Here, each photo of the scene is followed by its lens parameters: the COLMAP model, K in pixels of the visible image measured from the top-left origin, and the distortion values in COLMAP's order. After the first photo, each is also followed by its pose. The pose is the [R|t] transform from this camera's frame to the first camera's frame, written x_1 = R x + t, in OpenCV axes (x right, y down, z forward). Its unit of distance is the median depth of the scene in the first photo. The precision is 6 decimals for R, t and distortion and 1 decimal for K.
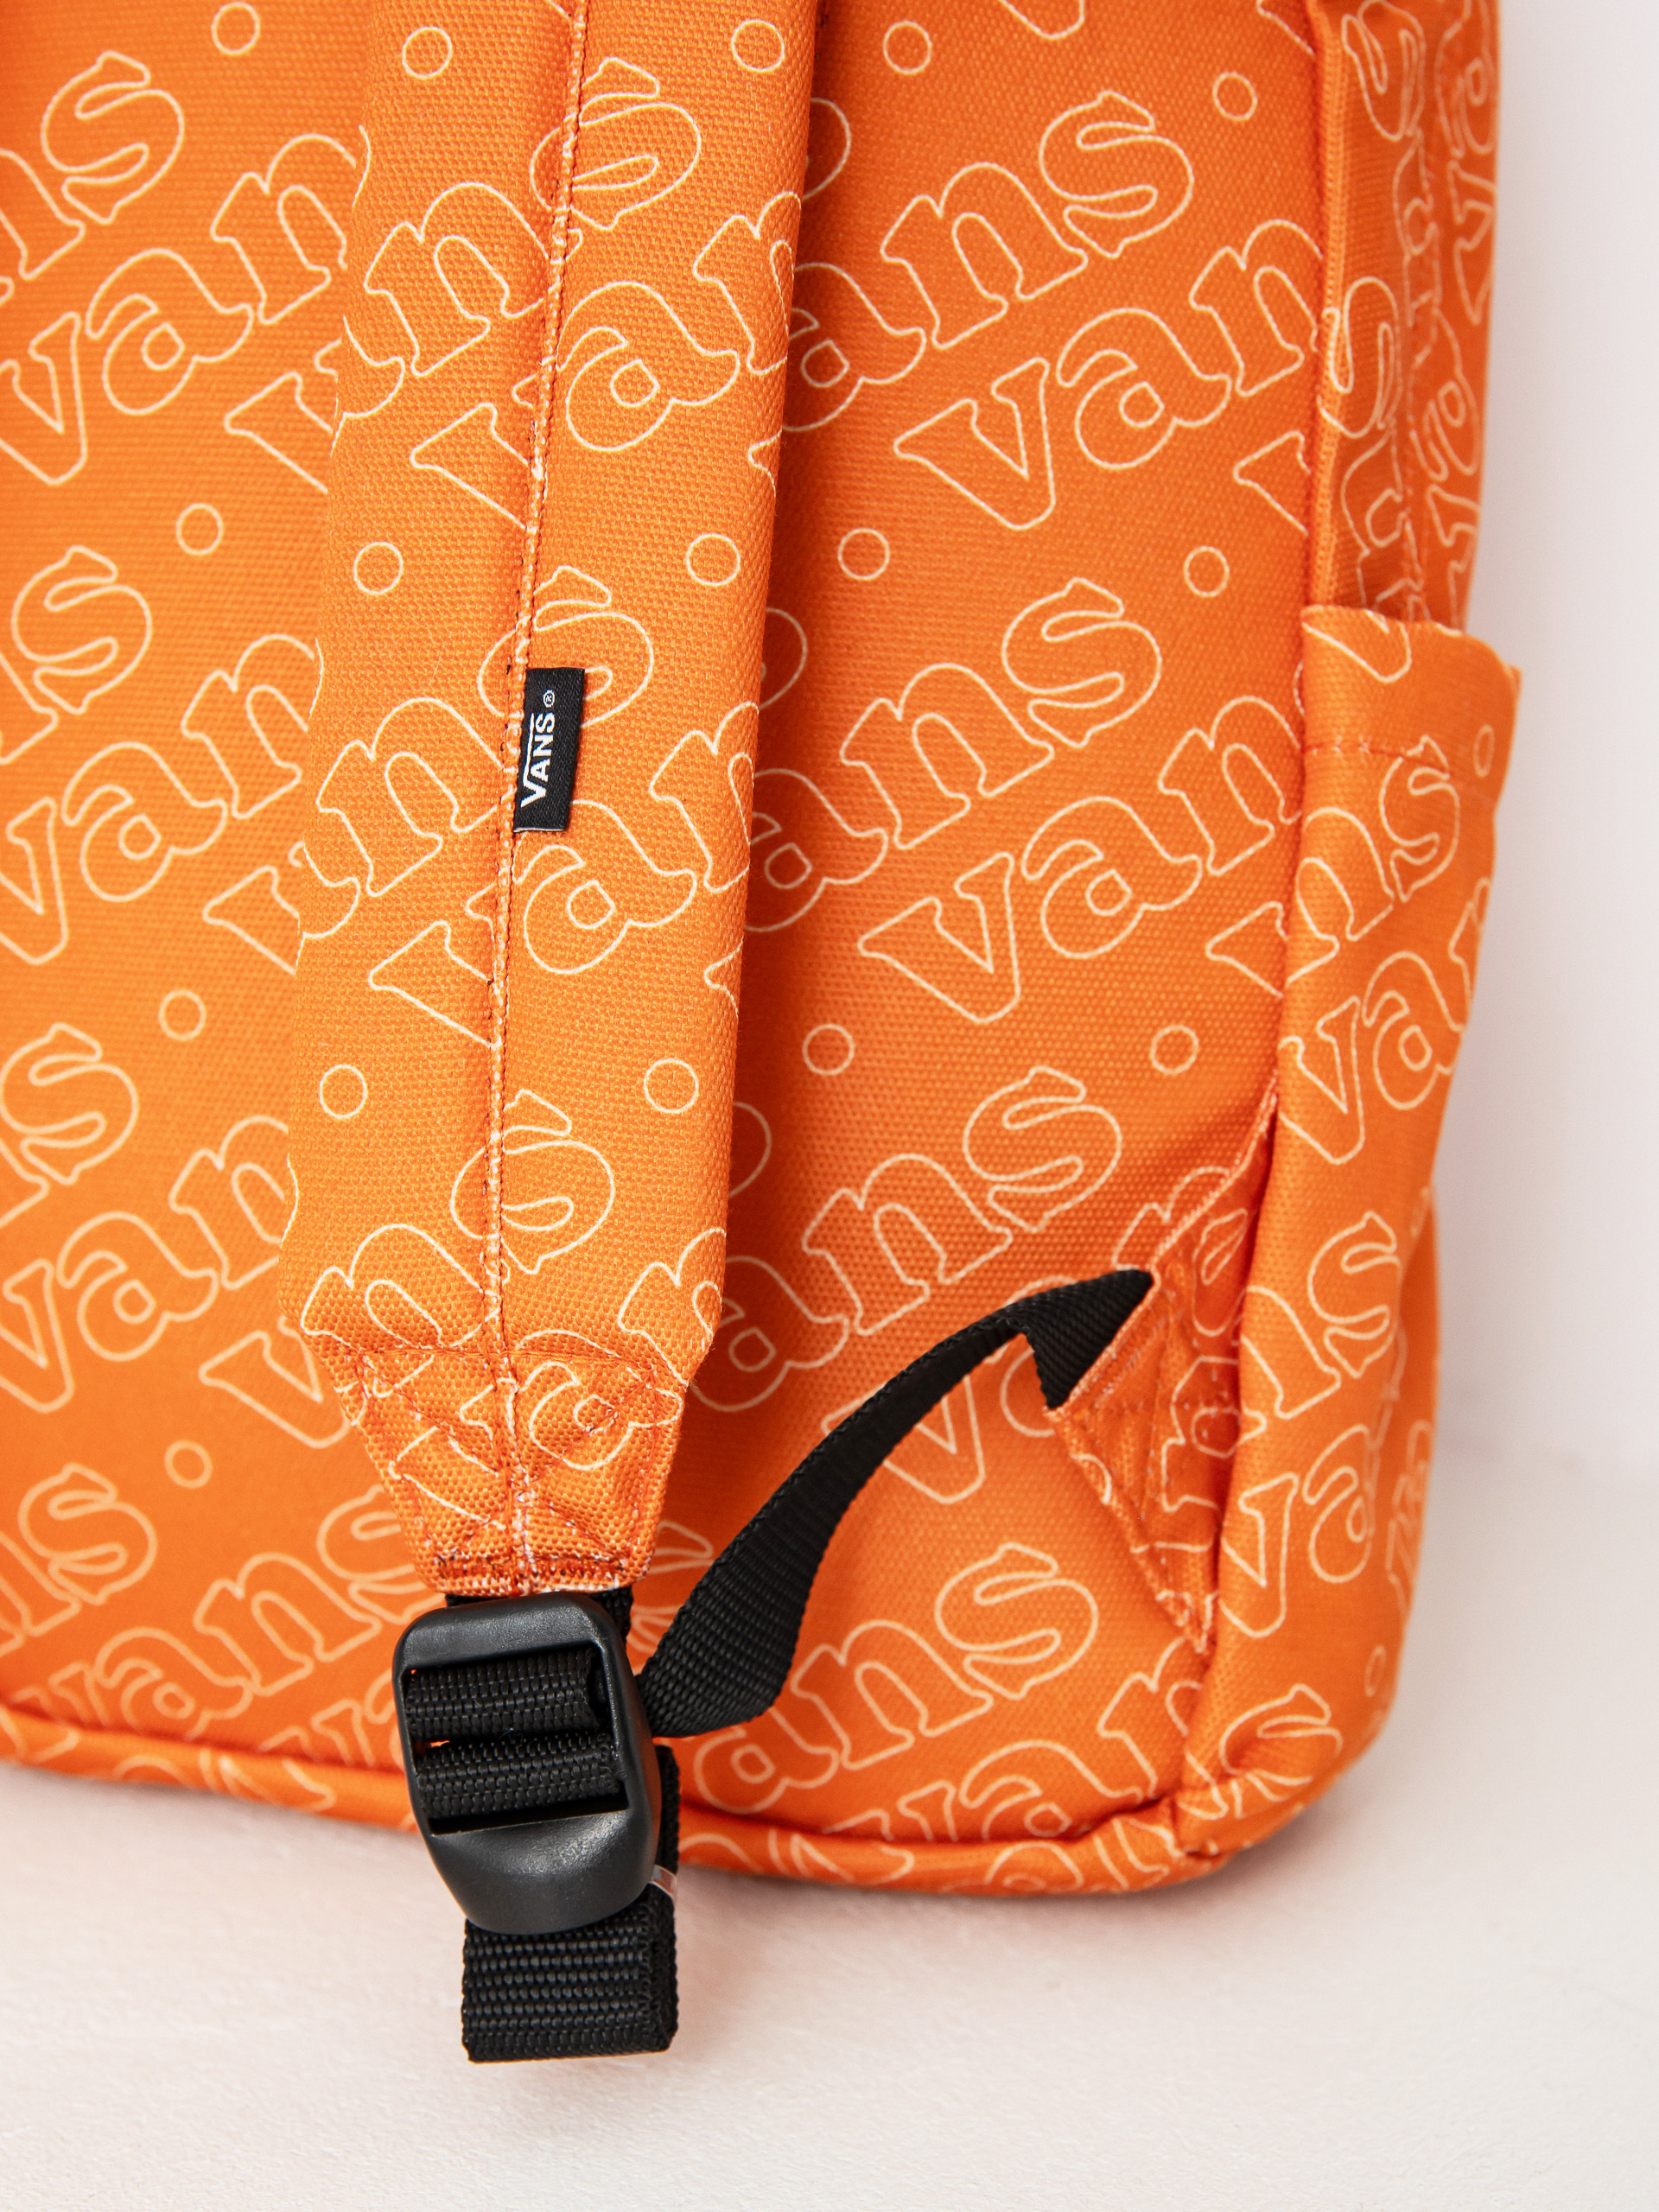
lens RADIAL K [[3707.9, 0, 829.5], [0, 3707.9, 1106.0], [0, 0, 1]] dist [0.007535, 0.182327]
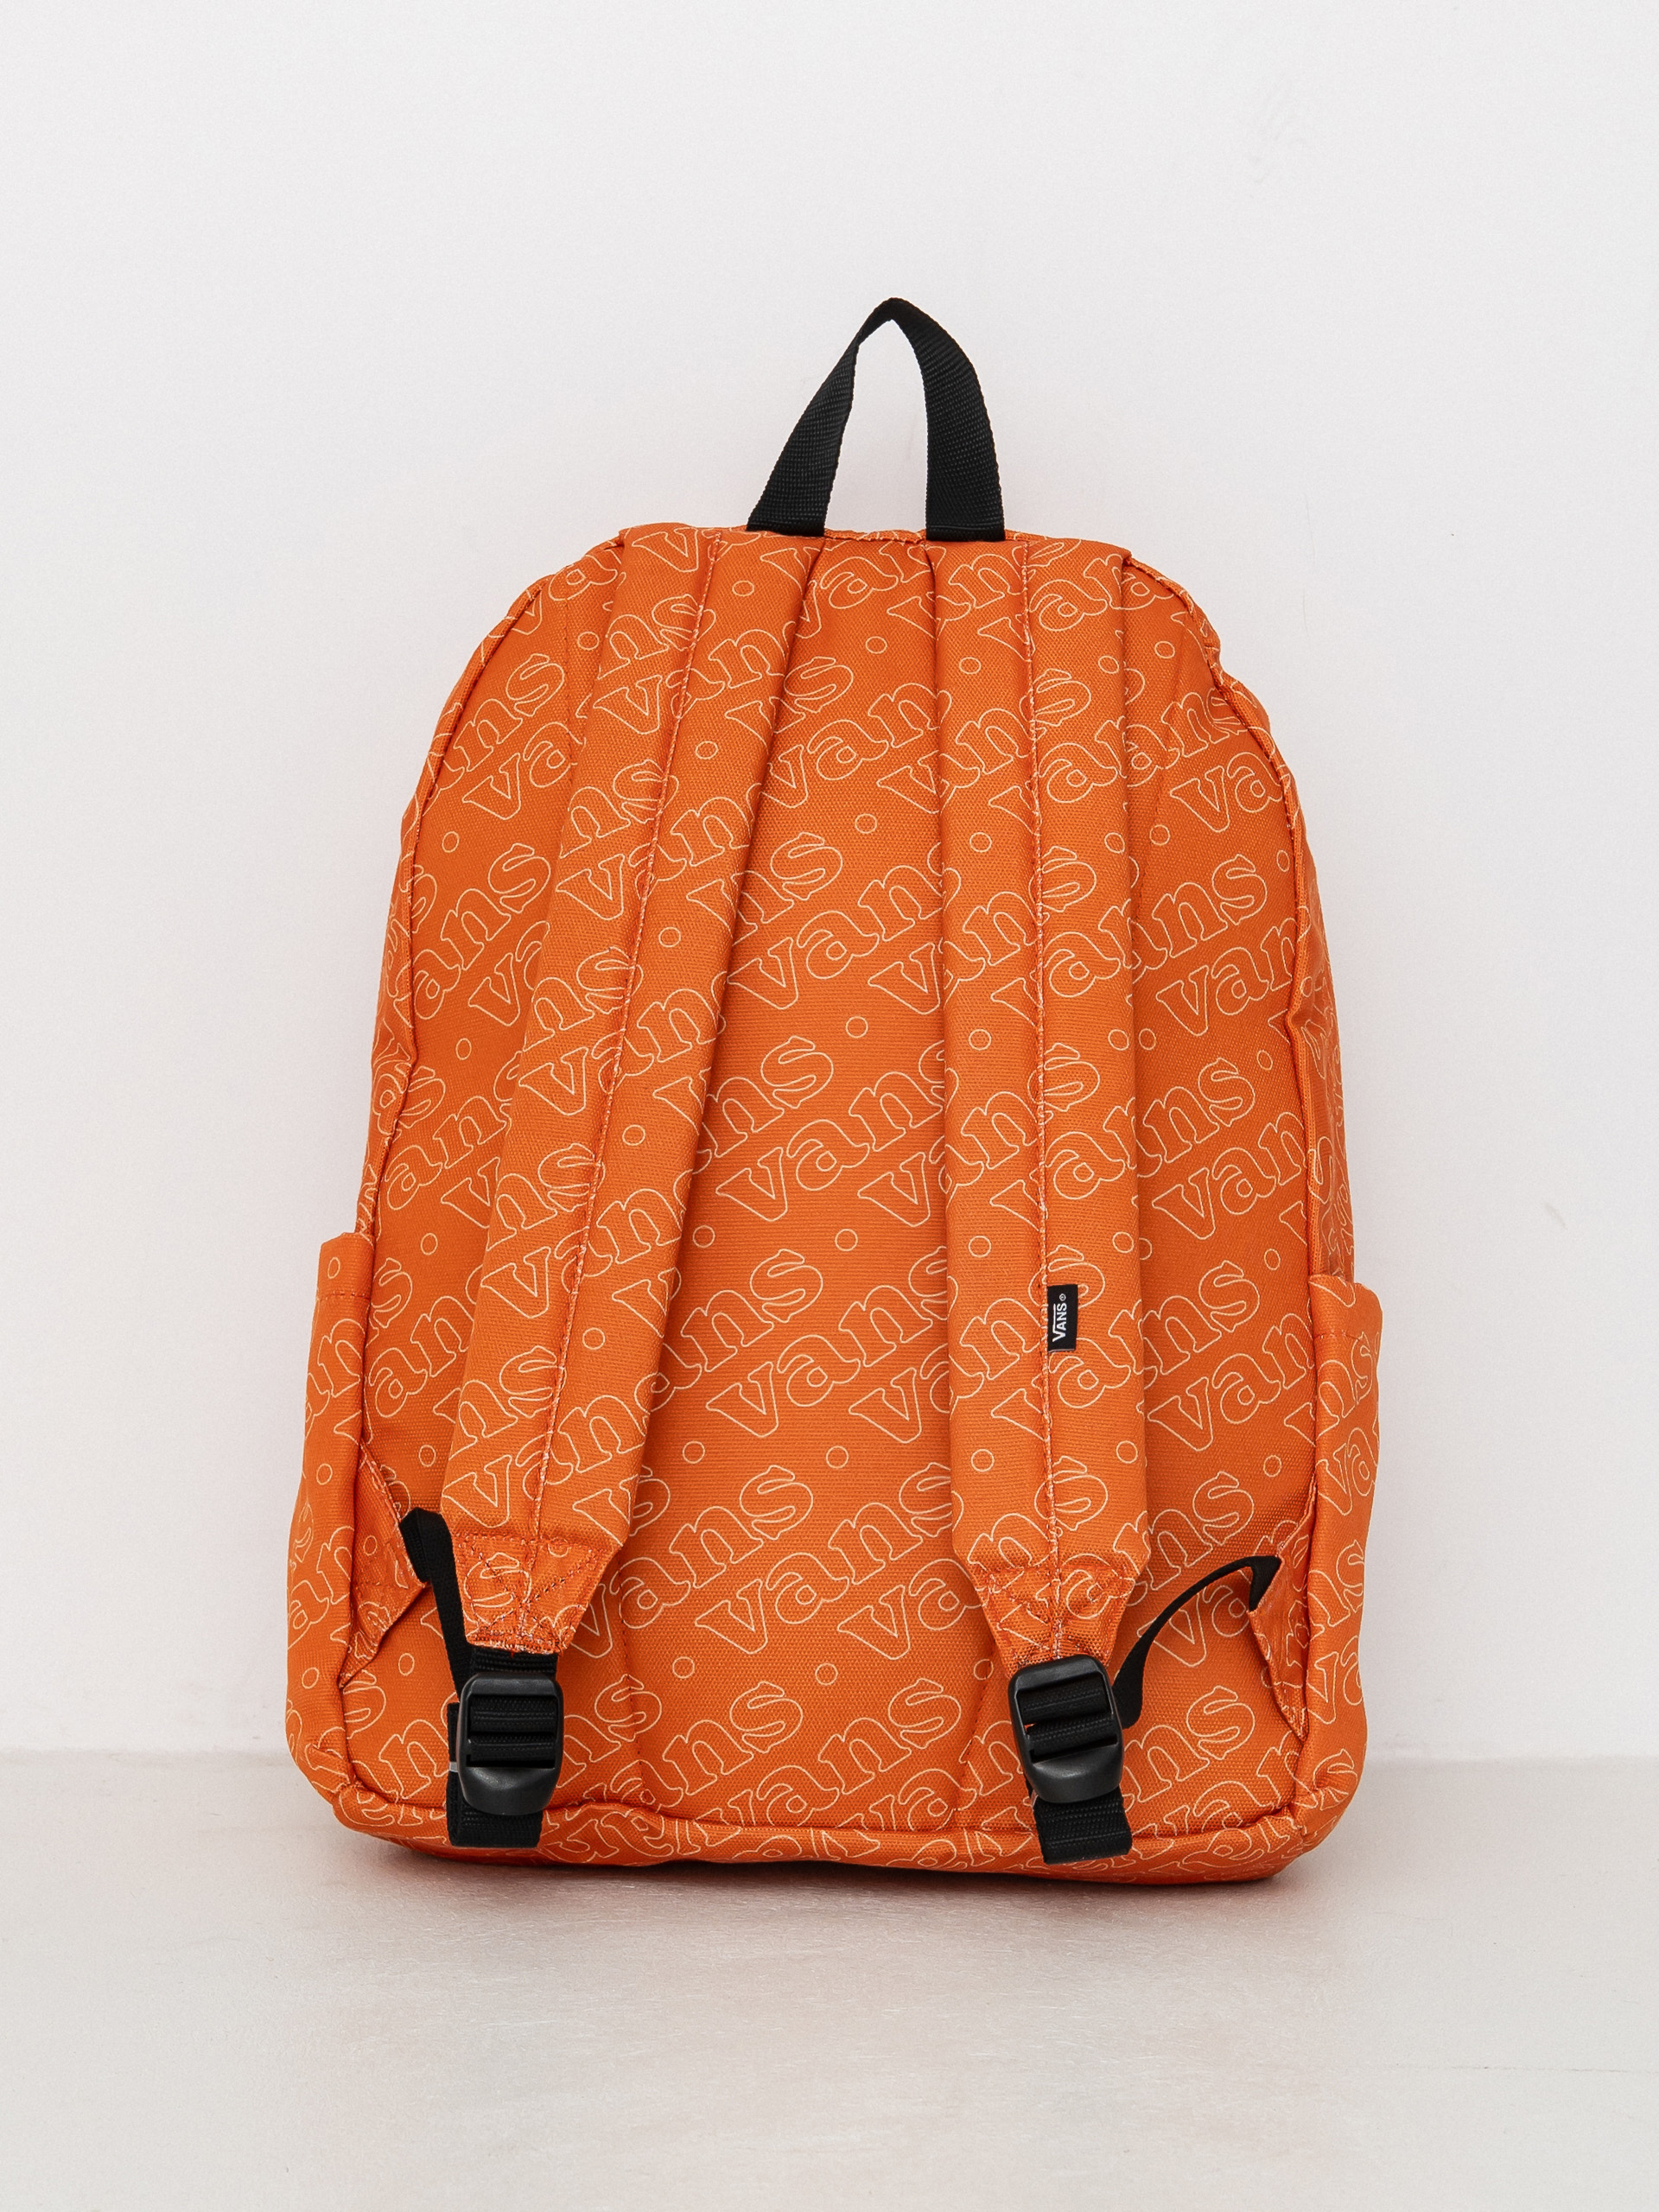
lens RADIAL K [[3775.7, 0, 829.5], [0, 3775.7, 1106.0], [0, 0, 1]] dist [-0.048339, 0.012898]
pose [[0.979788, 0.009780, 0.199798, -0.641212], [0.039096, 0.970180, -0.239212, 0.315170], [-0.196179, 0.242188, 0.950189, -1.201711]]
